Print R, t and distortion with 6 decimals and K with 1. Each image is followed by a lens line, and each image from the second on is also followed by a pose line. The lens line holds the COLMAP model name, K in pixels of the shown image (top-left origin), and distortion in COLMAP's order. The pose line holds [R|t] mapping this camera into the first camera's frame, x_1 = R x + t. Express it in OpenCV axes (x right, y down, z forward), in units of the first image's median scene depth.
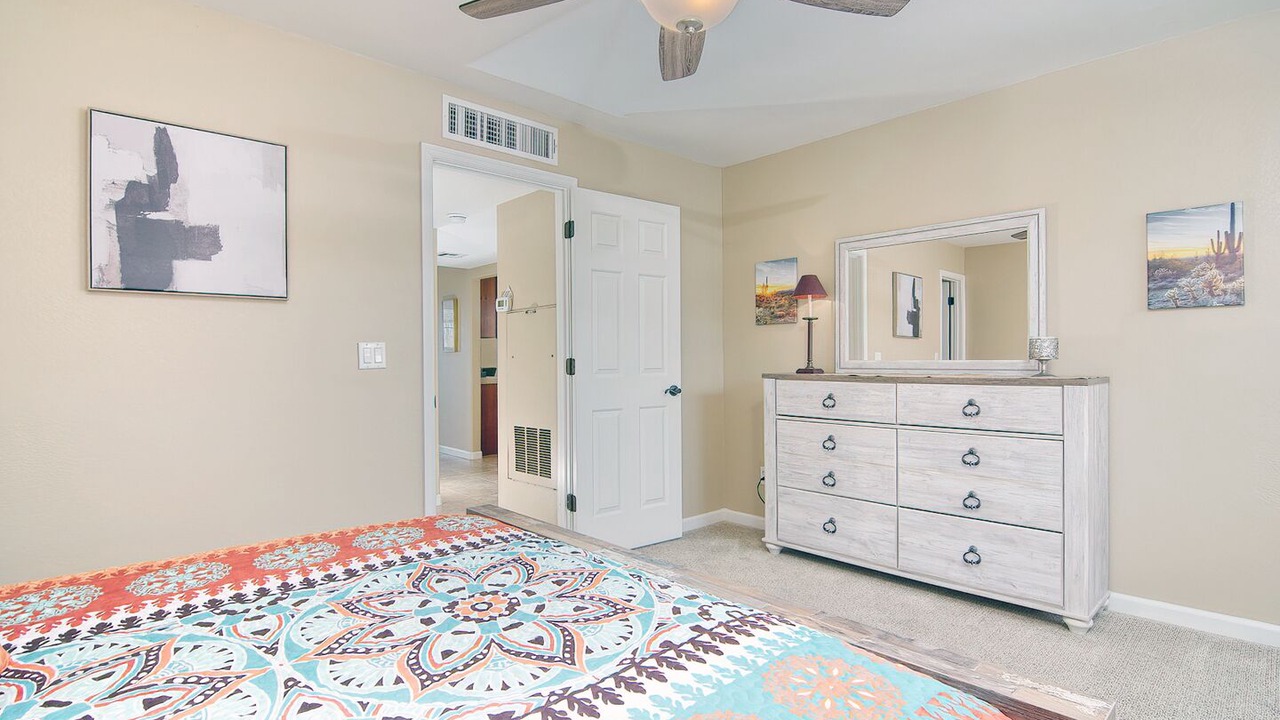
lens RADIAL K [[634.2, 0, 637.0], [0, 634.2, 363.8], [0, 0, 1]] dist [-0.003452, -0.001150]
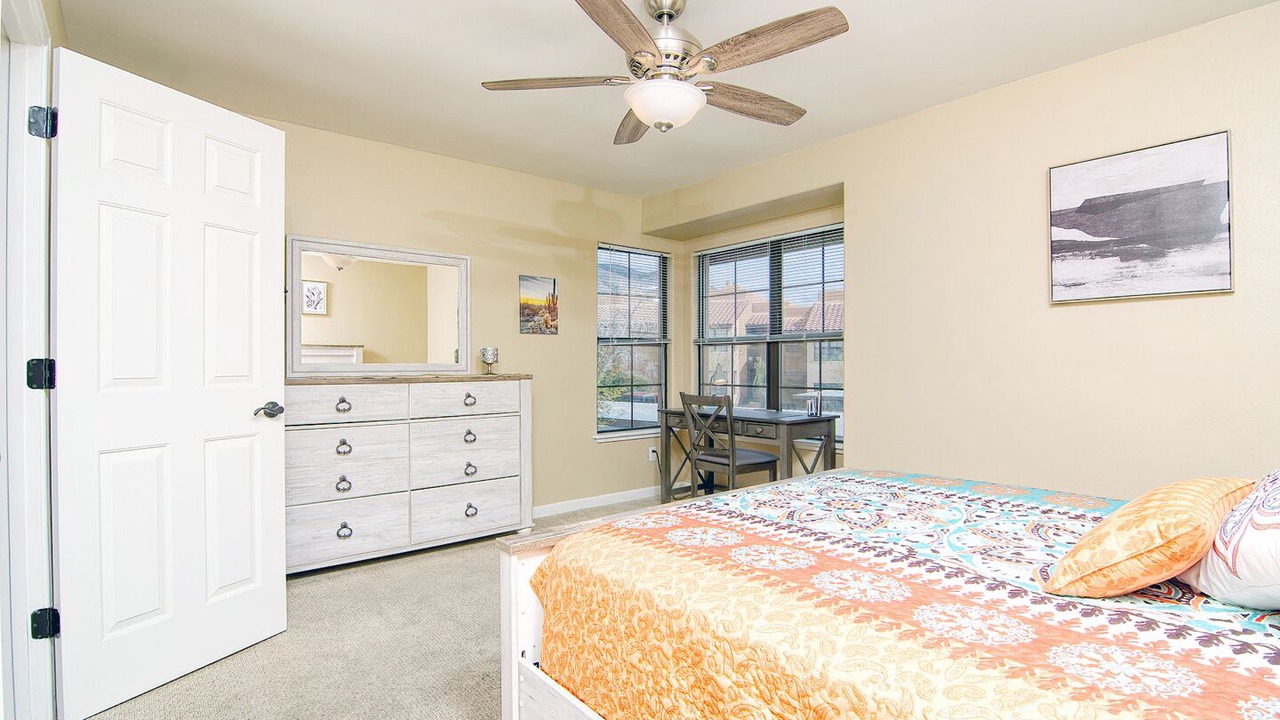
lens RADIAL K [[634.2, 0, 634.2], [0, 634.2, 362.8], [0, 0, 1]] dist [-0.003452, -0.001150]
pose [[0.042696, 0.002095, 0.999086, -0.837029], [0.005155, 0.999984, -0.002318, -0.002139], [-0.999075, 0.005249, 0.042684, 0.634184]]
